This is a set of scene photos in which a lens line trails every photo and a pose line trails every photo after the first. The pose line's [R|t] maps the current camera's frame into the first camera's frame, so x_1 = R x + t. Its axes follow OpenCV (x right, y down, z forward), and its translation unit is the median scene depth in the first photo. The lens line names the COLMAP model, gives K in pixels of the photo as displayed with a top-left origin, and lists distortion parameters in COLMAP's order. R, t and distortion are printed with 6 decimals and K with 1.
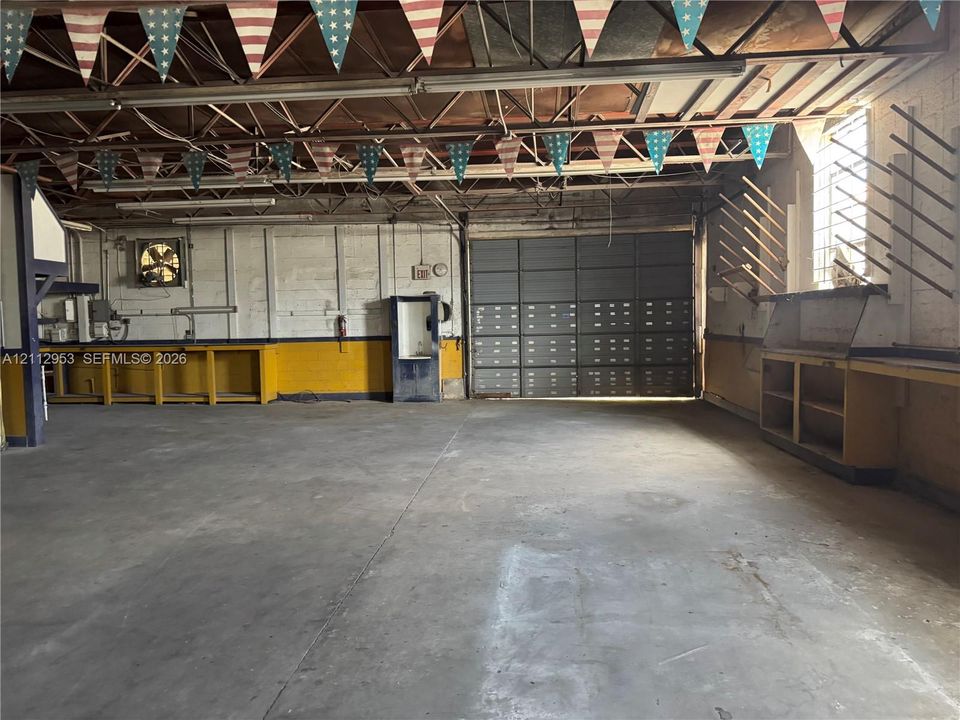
lens RADIAL K [[677.0, 0, 480.0], [0, 677.0, 360.0], [0, 0, 1]] dist [-0.057854, -0.000410]
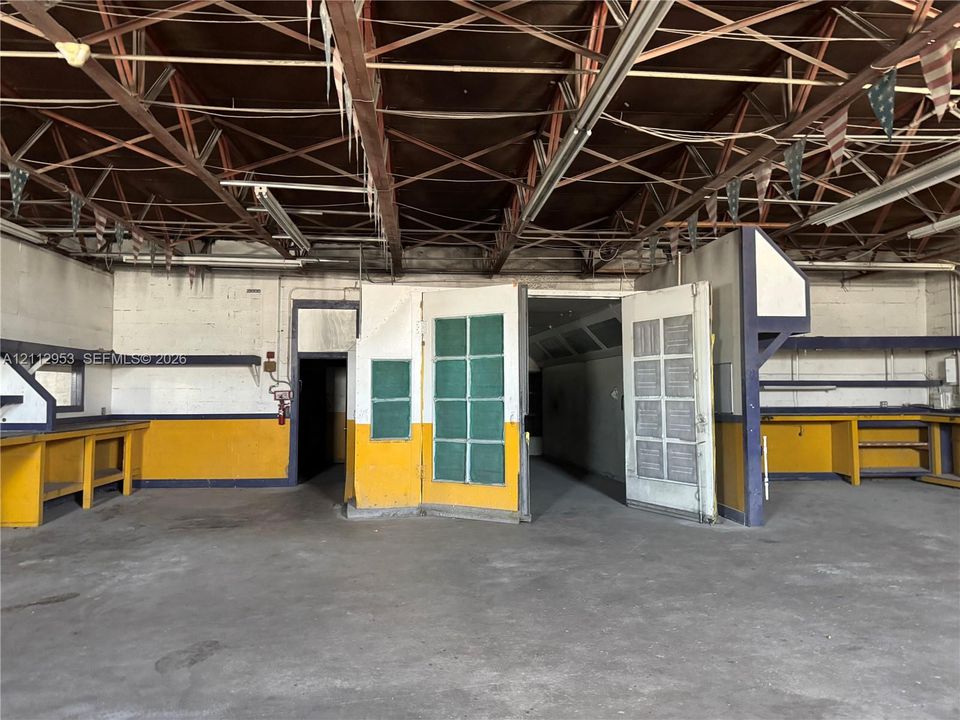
lens RADIAL K [[675.6, 0, 480.5], [0, 675.6, 393.1], [0, 0, 1]] dist [0.002018, 0.000539]
pose [[0.168562, 0.022589, -0.985432, 0.163288], [-0.059152, 0.998167, 0.012762, -0.039401], [0.983915, 0.056139, 0.169589, 0.479391]]
